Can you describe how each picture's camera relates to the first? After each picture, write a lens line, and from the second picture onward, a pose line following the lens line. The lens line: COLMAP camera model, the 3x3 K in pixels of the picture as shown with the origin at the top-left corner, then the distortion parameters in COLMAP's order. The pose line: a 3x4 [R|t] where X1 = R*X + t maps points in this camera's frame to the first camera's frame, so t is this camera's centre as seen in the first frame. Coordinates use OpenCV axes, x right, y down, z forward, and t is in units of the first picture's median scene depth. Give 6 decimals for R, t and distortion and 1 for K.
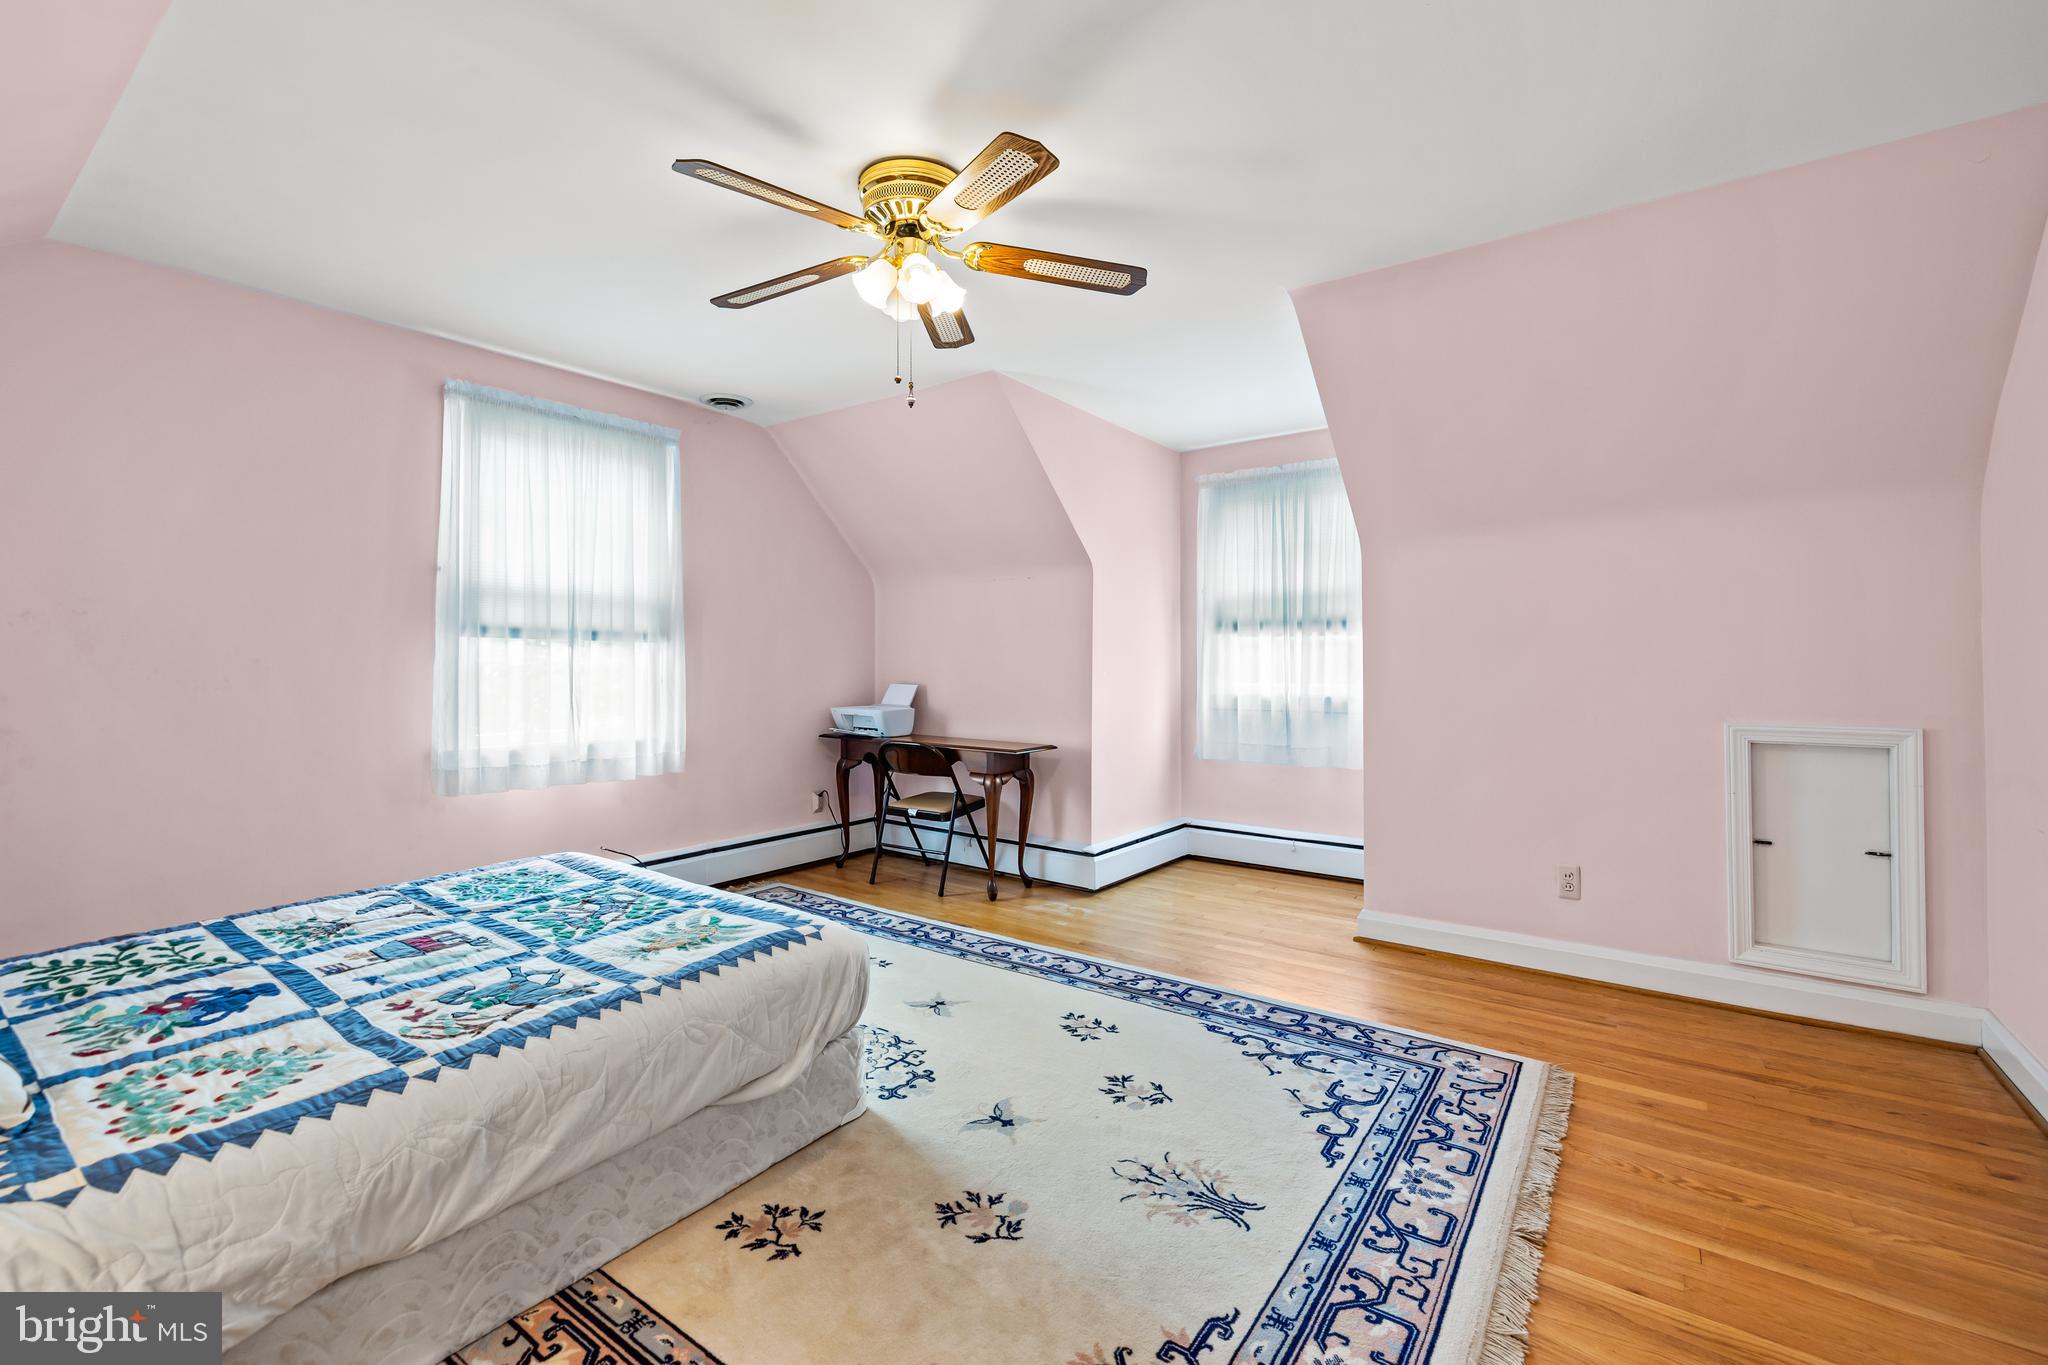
lens RADIAL K [[868.2, 0, 1008.1], [0, 868.2, 679.9], [0, 0, 1]] dist [0.008247, 0.000577]
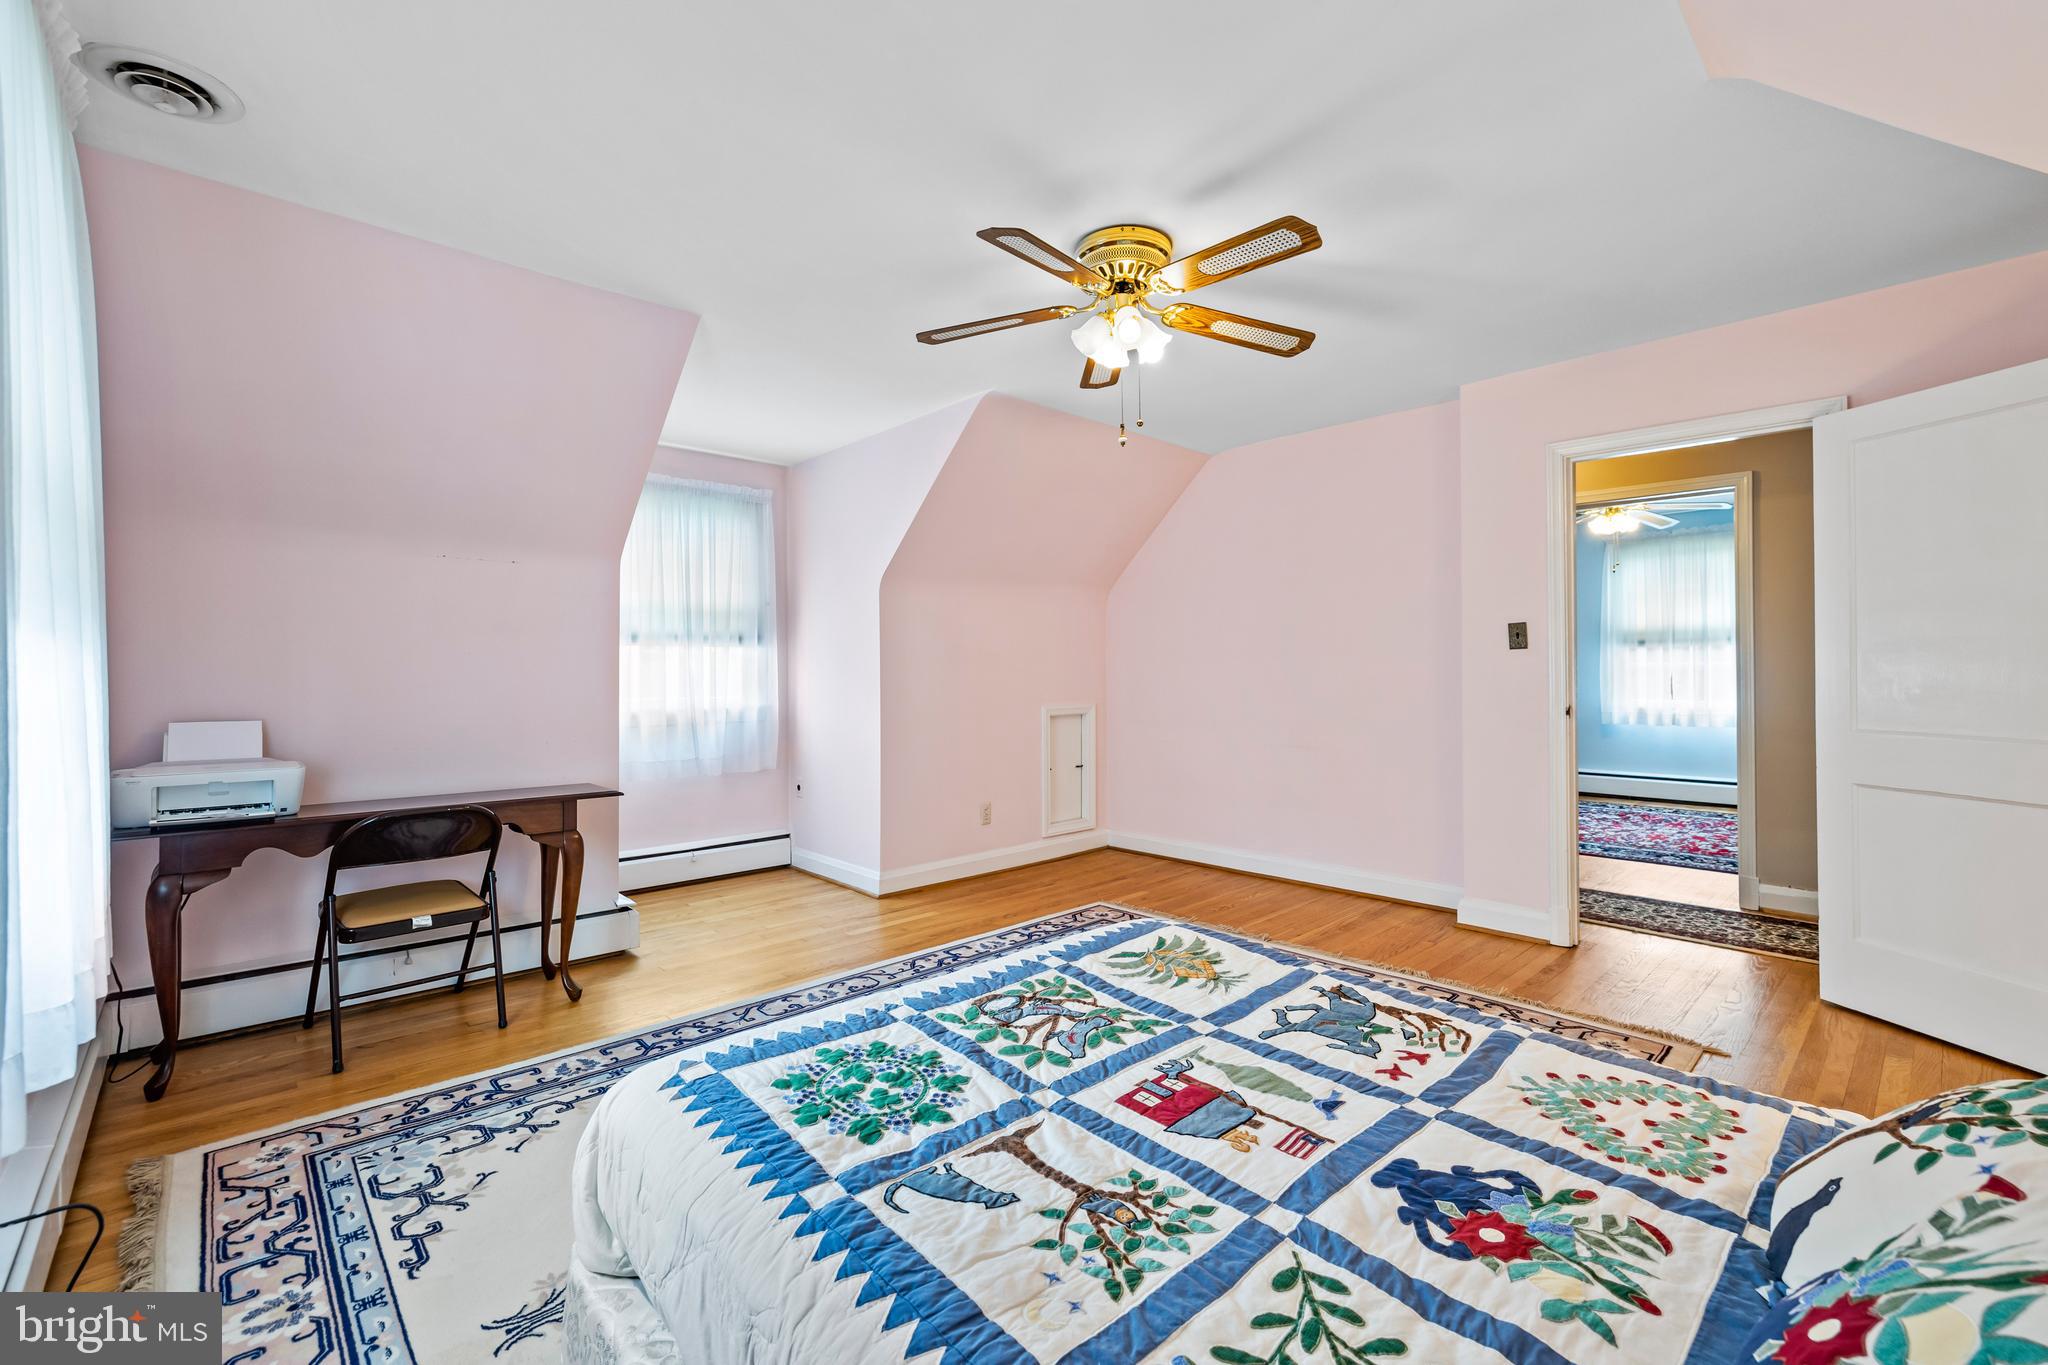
lens RADIAL K [[868.2, 0, 1008.0], [0, 868.2, 674.3], [0, 0, 1]] dist [0.008247, 0.000577]
pose [[0.189060, -0.003414, 0.981960, -1.054678], [0.025014, 0.999686, -0.001341, -0.016954], [-0.981647, 0.024816, 0.189086, 0.788689]]
